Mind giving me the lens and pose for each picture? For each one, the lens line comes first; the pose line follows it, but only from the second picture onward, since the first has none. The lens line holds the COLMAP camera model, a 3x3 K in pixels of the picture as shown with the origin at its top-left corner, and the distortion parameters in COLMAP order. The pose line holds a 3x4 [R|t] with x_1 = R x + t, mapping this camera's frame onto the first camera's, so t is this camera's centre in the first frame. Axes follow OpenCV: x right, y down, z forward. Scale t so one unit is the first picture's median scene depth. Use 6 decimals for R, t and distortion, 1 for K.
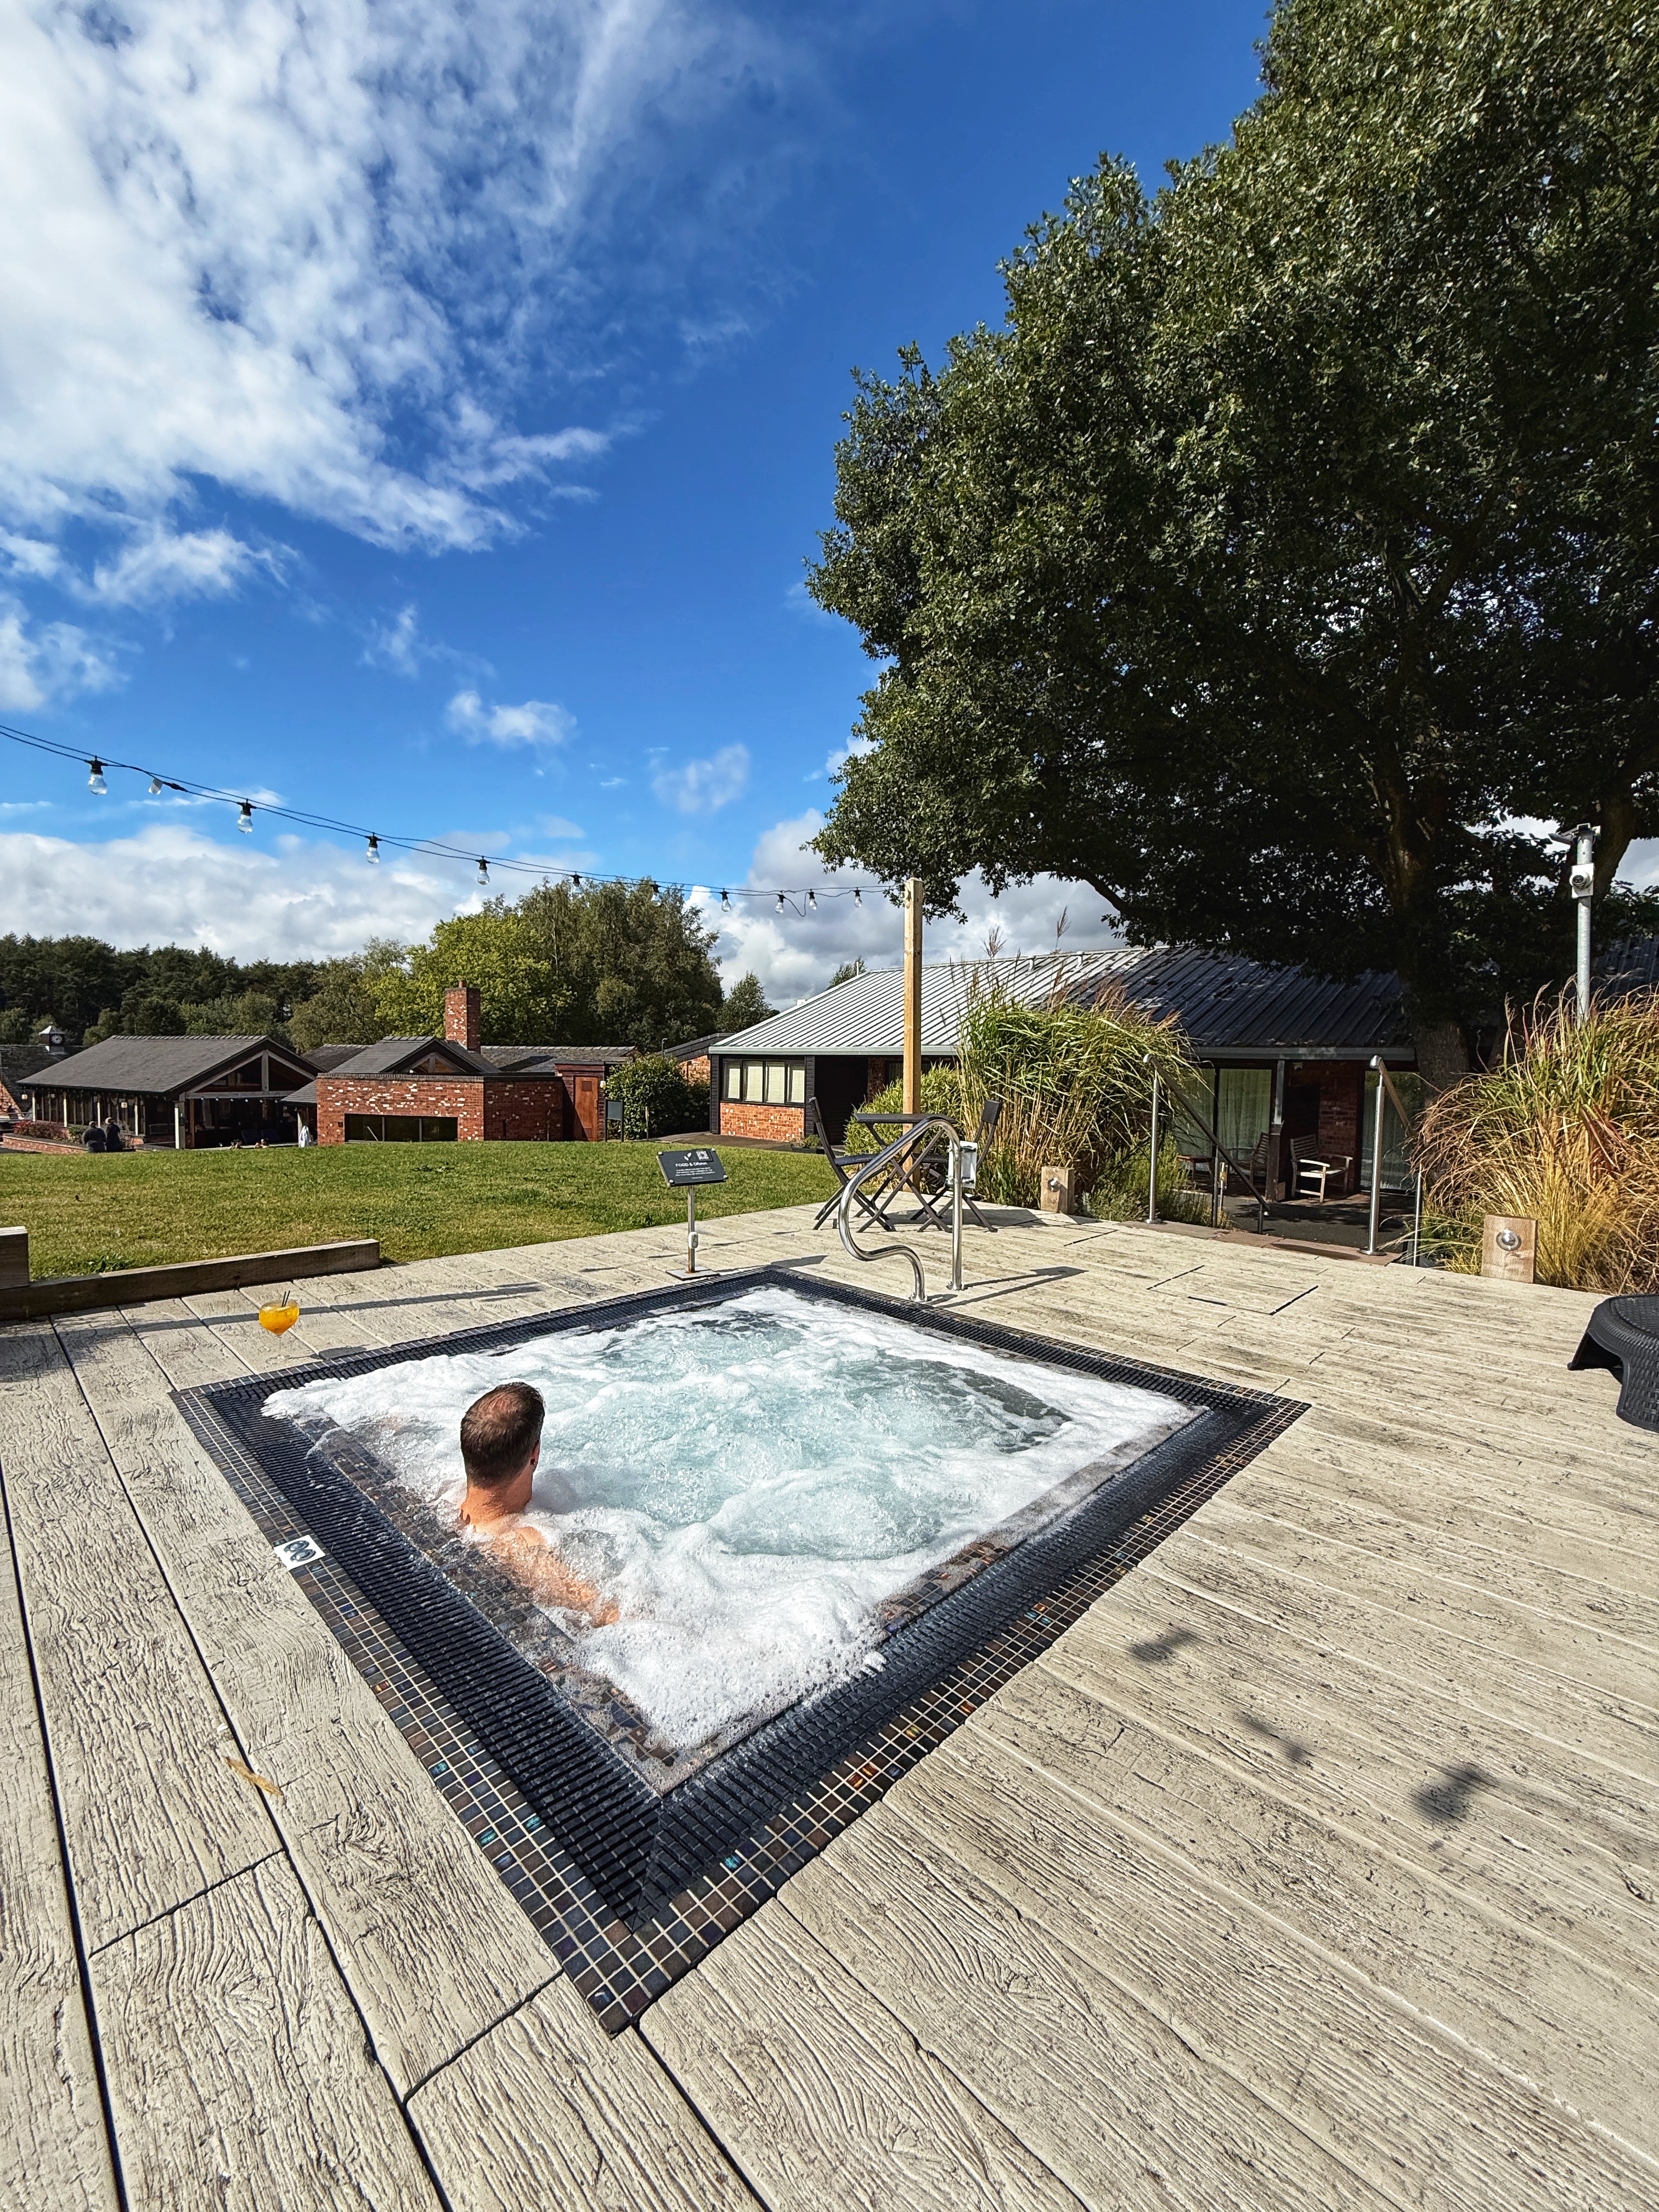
lens RADIAL K [[881.6, 0, 829.5], [0, 881.6, 1106.0], [0, 0, 1]] dist [-0.000092, -0.000022]
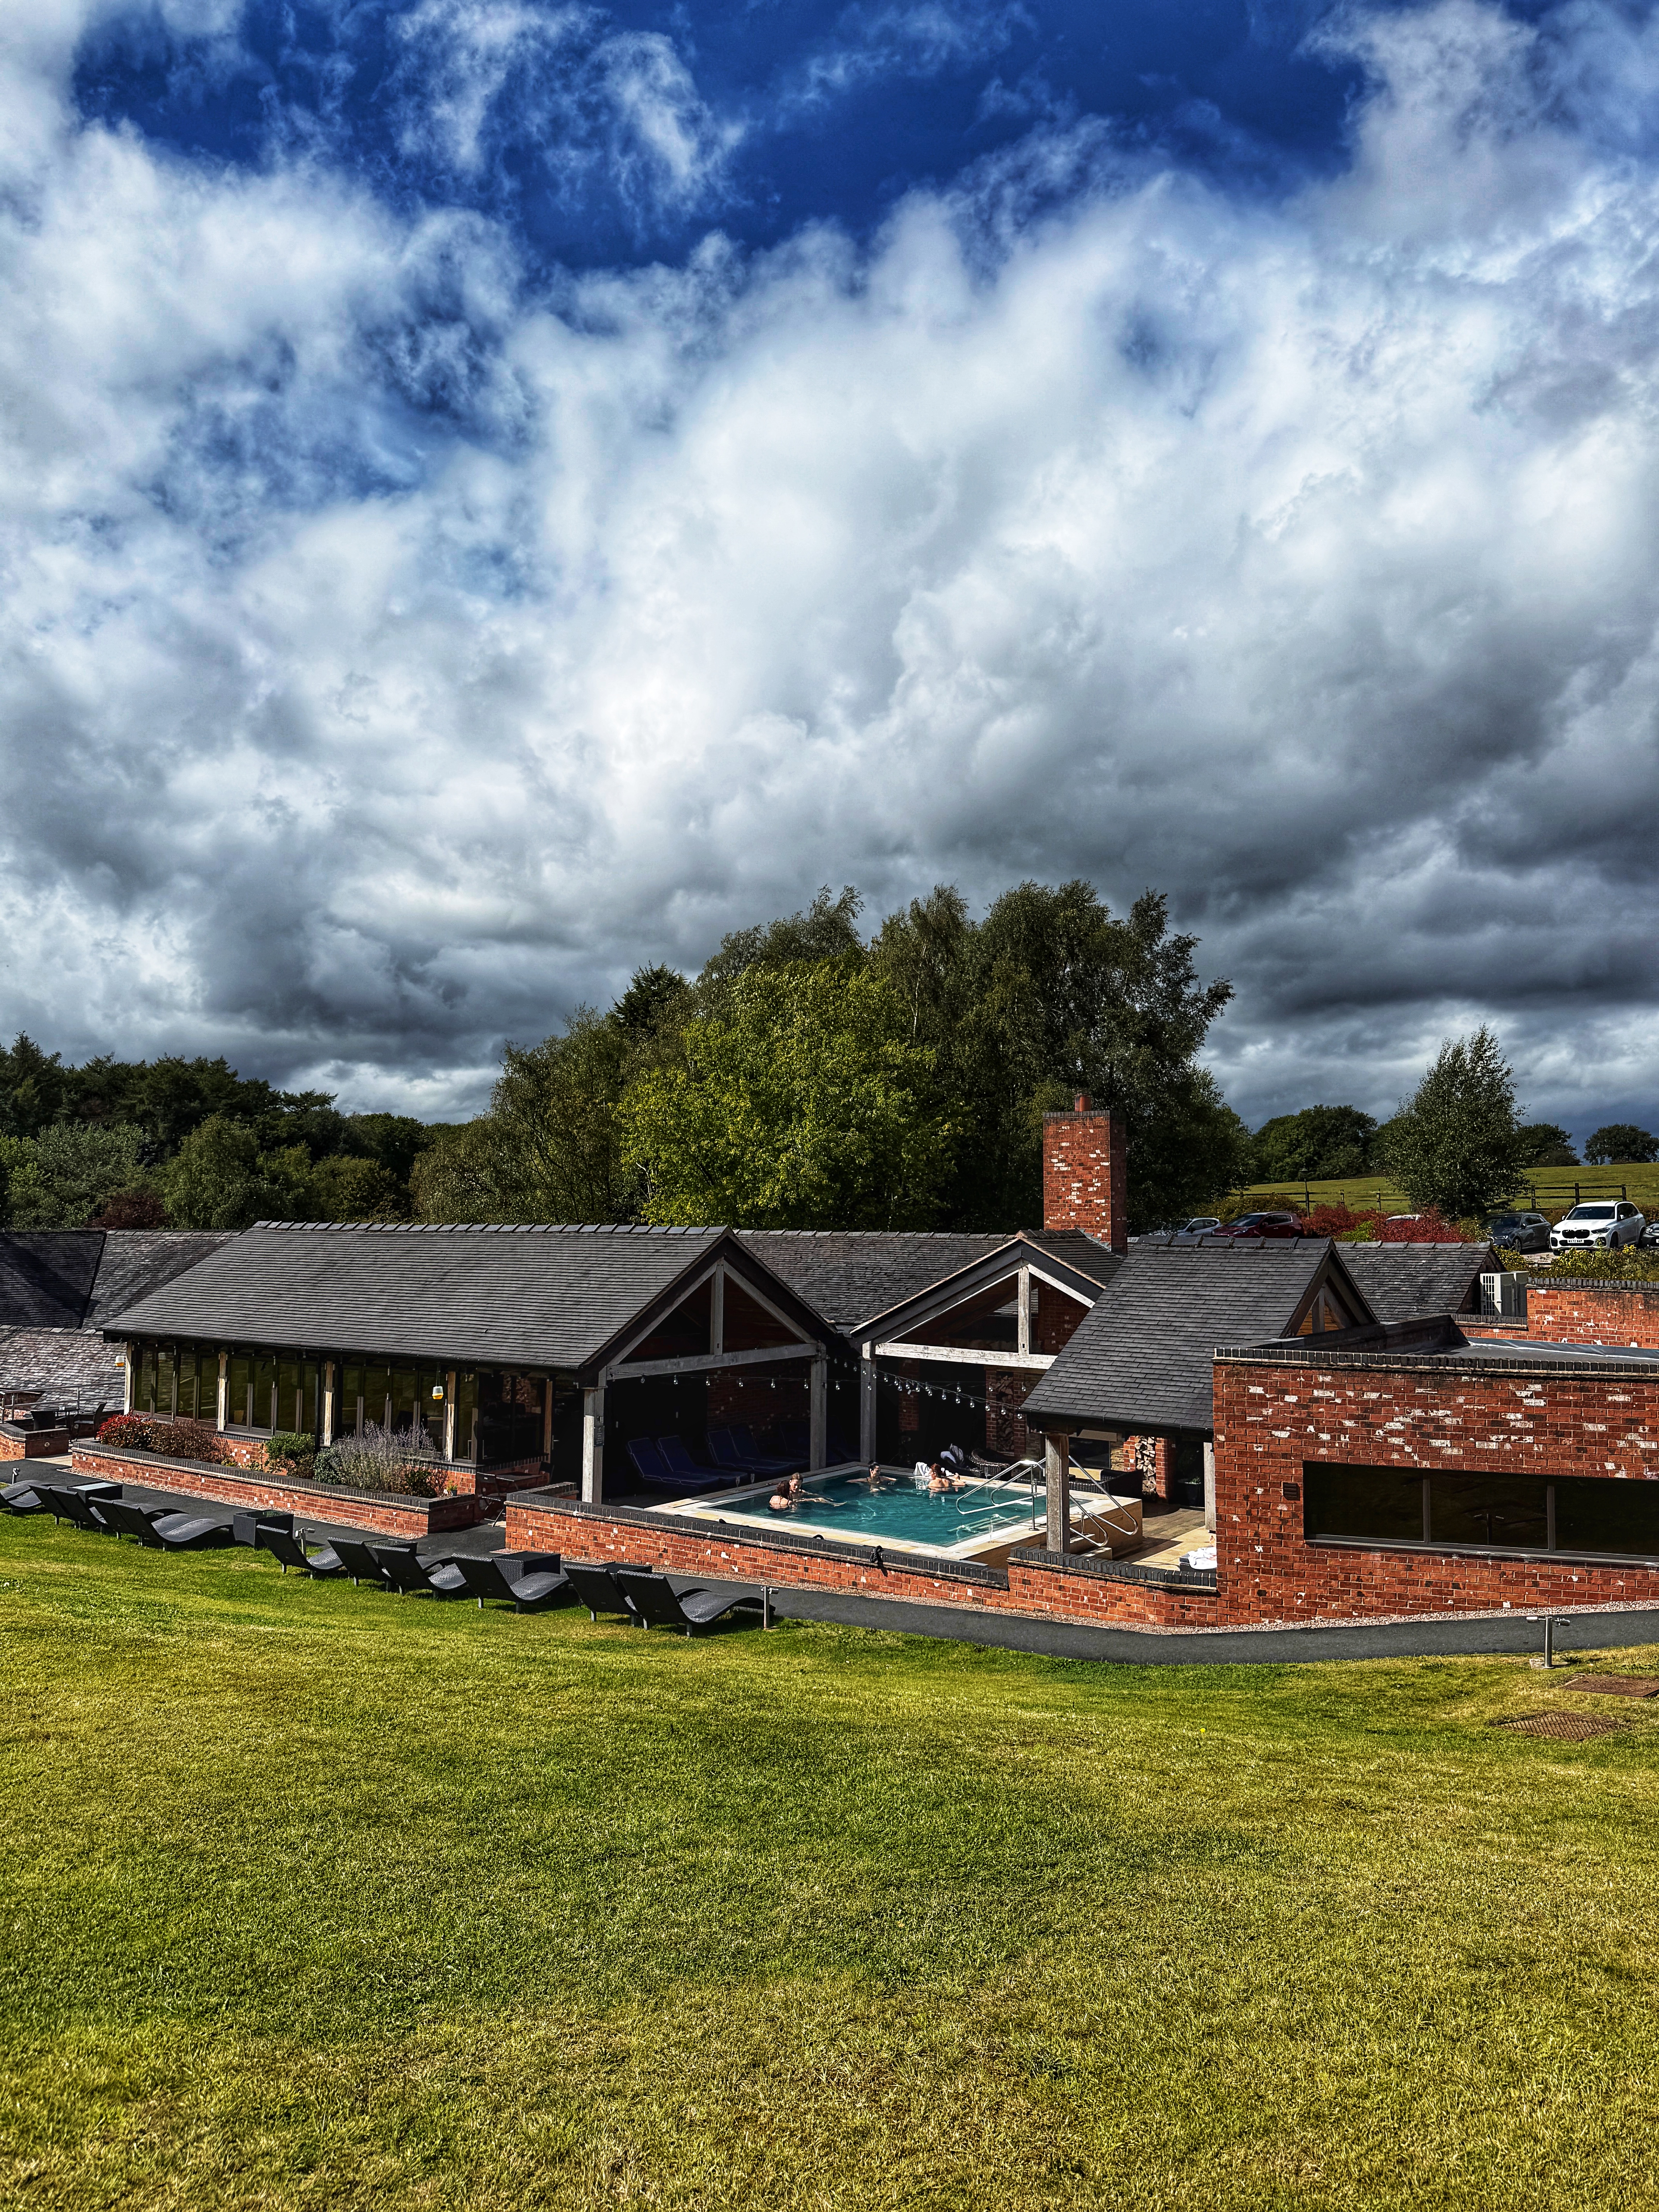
lens RADIAL K [[1572.2, 0, 829.5], [0, 1572.2, 1106.0], [0, 0, 1]] dist [-0.005748, -0.013229]
pose [[0.994591, -0.016417, -0.102559, -0.518474], [0.004204, 0.992983, -0.118185, -0.048207], [0.103779, 0.117115, 0.987681, 0.229203]]
